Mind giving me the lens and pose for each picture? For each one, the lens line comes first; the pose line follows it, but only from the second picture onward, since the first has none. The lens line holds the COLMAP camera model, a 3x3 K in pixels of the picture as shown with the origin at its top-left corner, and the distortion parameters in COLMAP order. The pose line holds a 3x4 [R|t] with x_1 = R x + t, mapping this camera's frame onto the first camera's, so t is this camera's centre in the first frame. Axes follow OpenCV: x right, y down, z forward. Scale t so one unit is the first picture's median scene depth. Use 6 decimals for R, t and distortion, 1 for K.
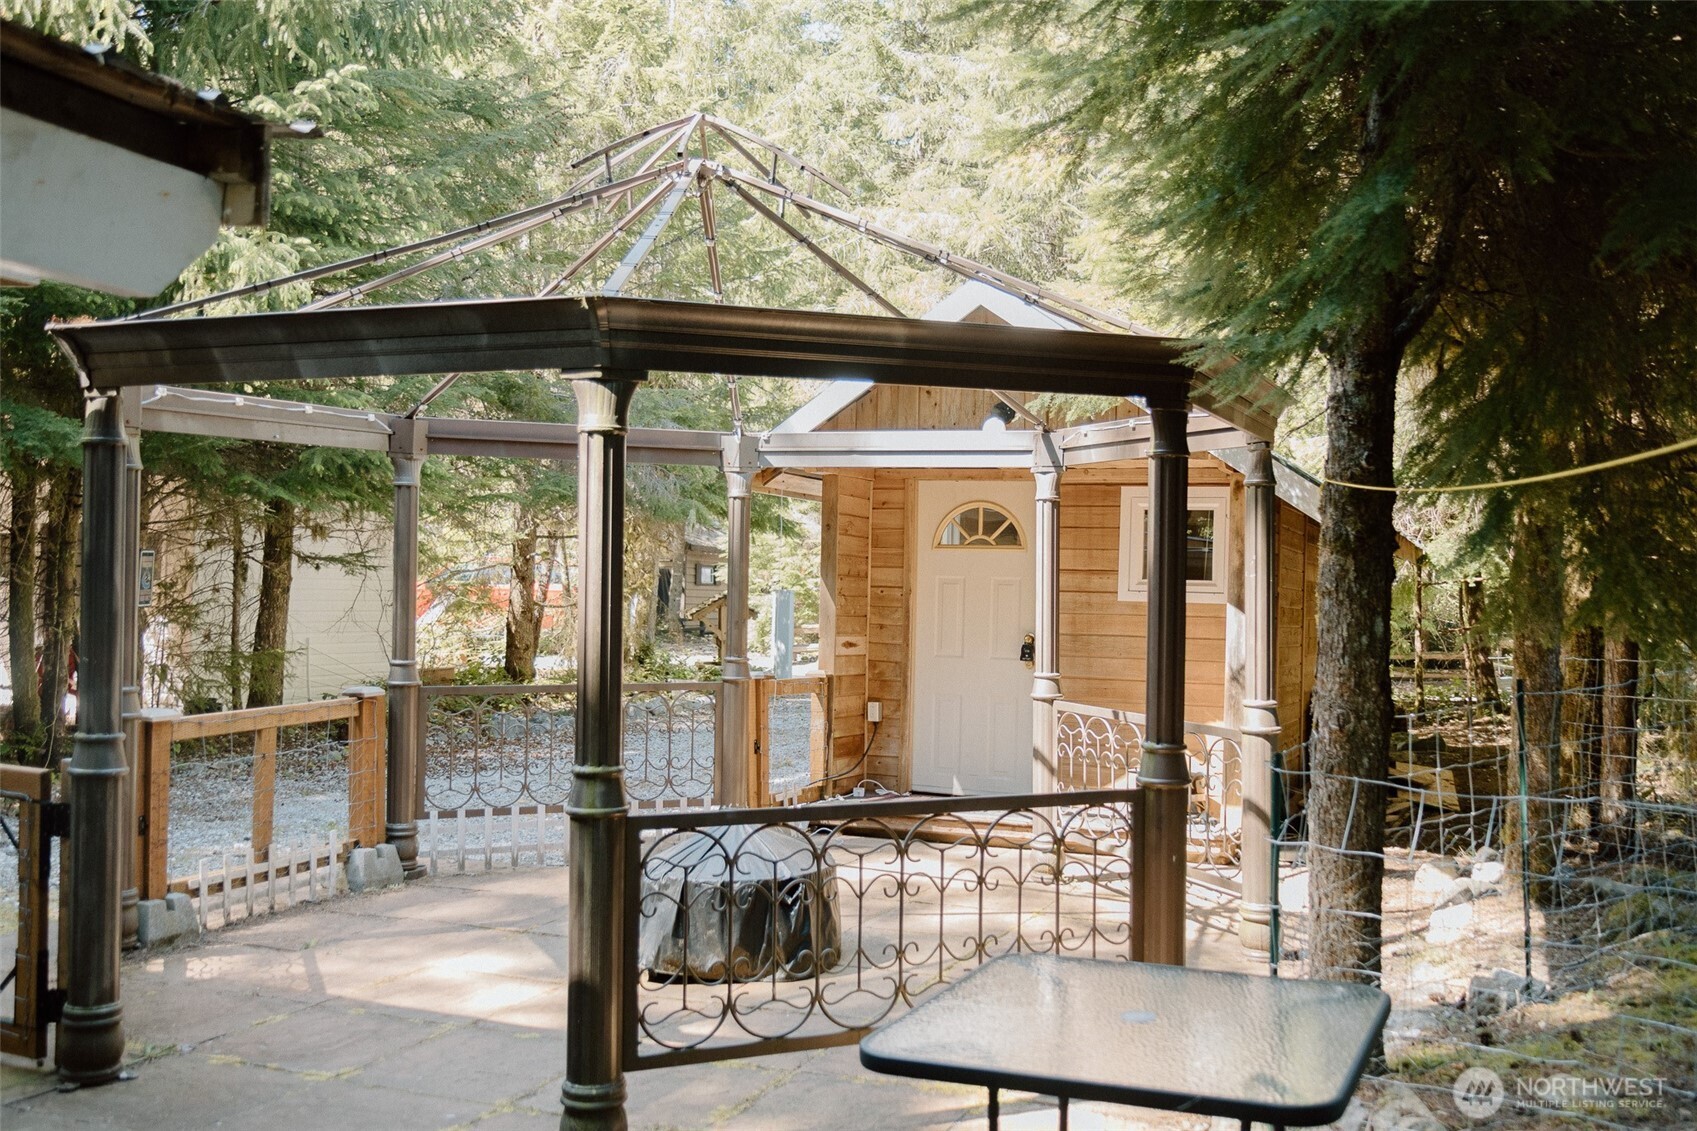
lens RADIAL K [[1615.4, 0, 850.0], [0, 1615.4, 560.5], [0, 0, 1]] dist [0.118333, 0.000000]
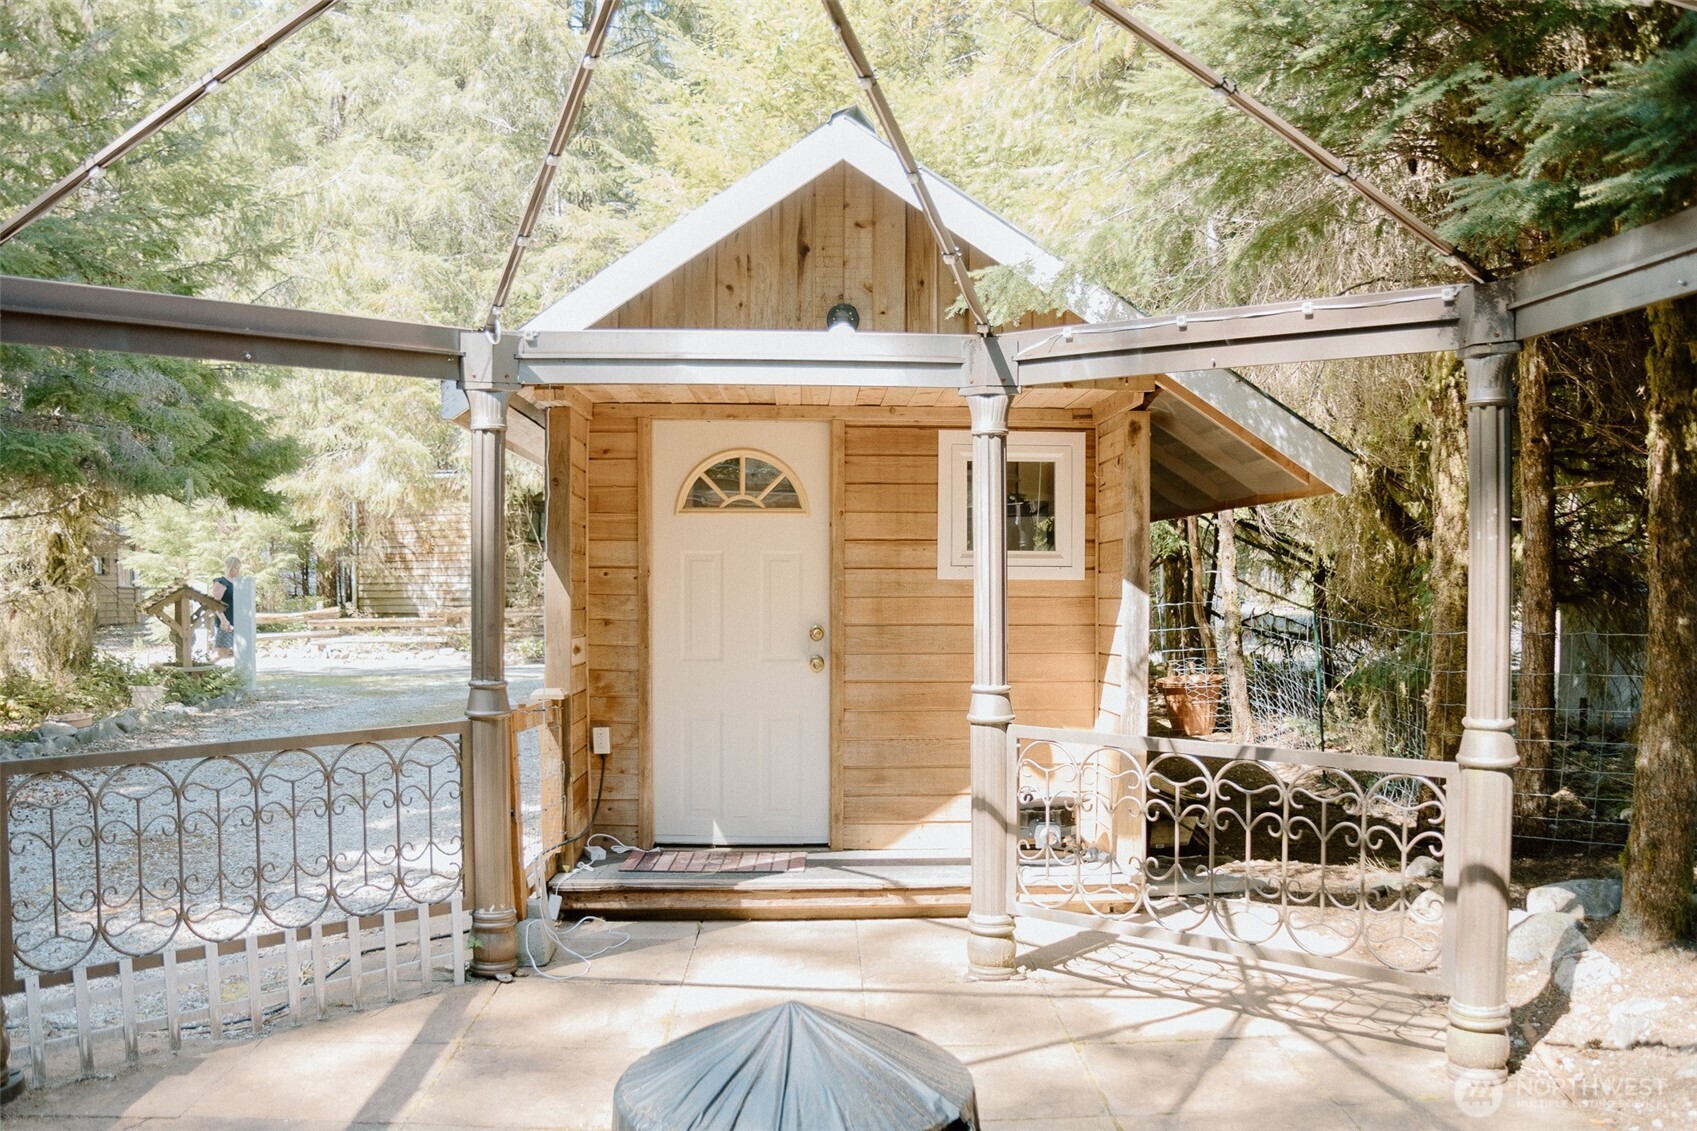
lens RADIAL K [[1519.1, 0, 850.9], [0, 1519.1, 582.5], [0, 0, 1]] dist [-0.151620, 0.059755]
pose [[0.916787, -0.021924, 0.398775, -0.158472], [0.011481, 0.999526, 0.028556, 0.005398], [-0.399212, -0.021601, 0.916604, 0.358600]]
